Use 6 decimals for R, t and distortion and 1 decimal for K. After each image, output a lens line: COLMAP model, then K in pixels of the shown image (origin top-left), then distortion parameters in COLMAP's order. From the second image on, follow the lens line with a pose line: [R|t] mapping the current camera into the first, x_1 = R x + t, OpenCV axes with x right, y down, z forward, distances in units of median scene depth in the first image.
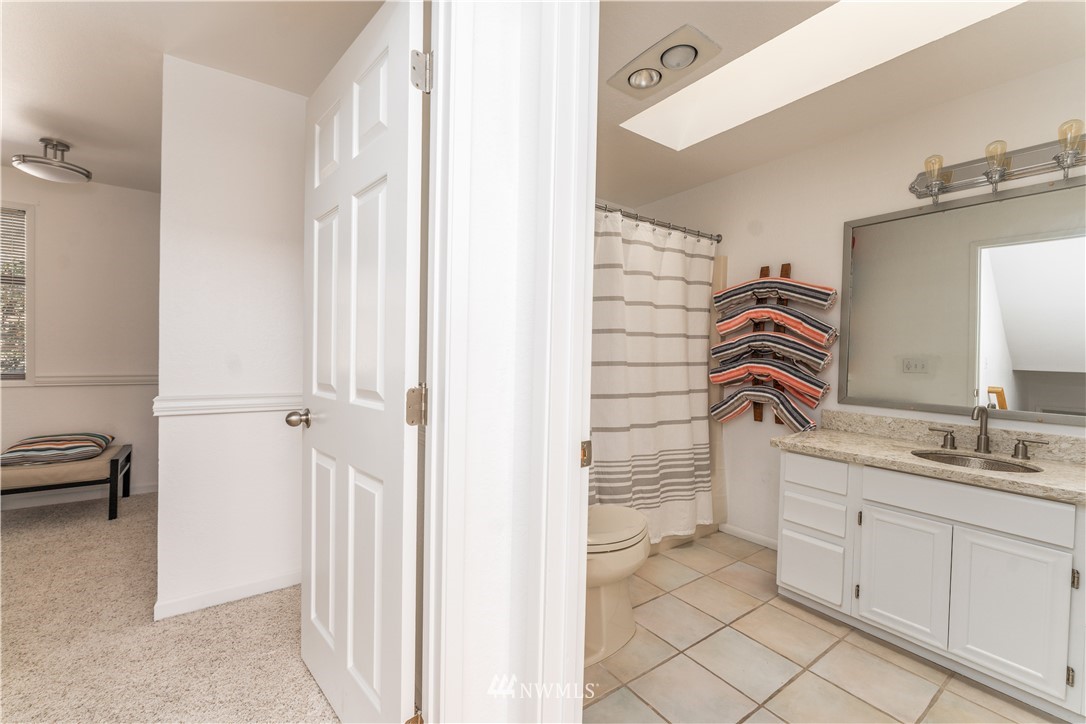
lens RADIAL K [[443.9, 0, 543.5], [0, 443.9, 364.5], [0, 0, 1]] dist [-0.003738, -0.000566]
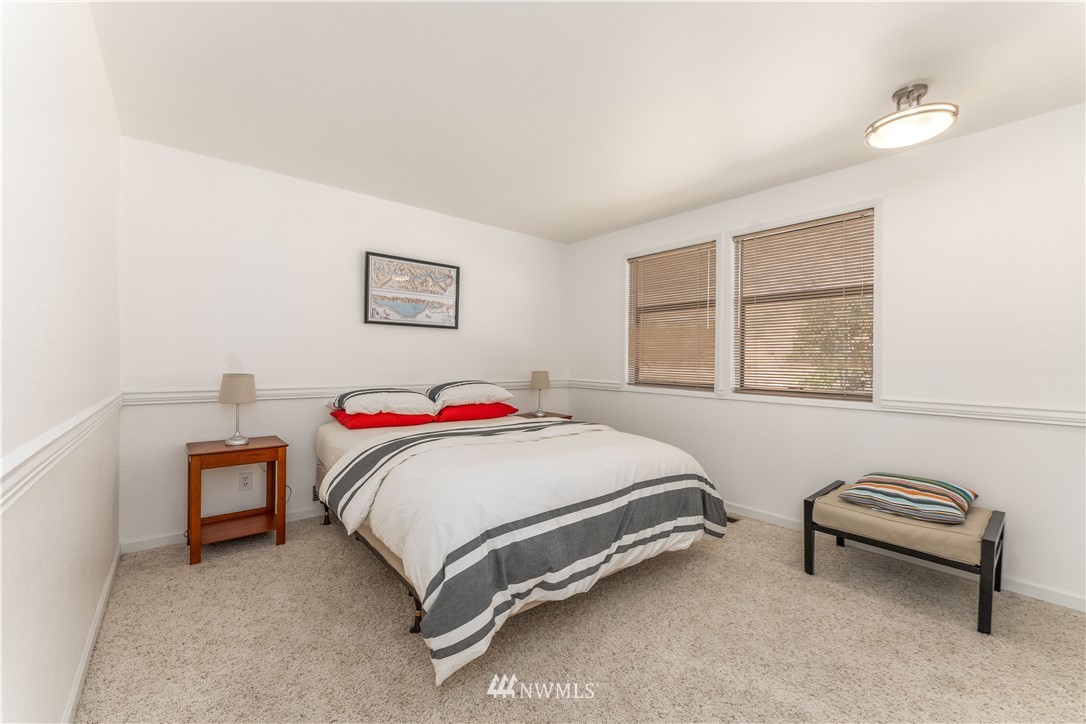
lens RADIAL K [[443.9, 0, 544.5], [0, 443.9, 359.5], [0, 0, 1]] dist [-0.003738, -0.000566]
pose [[0.087709, -0.015285, -0.996029, -0.385804], [-0.022067, 0.999607, -0.017283, -0.019166], [0.995902, 0.023496, 0.087337, 0.300059]]
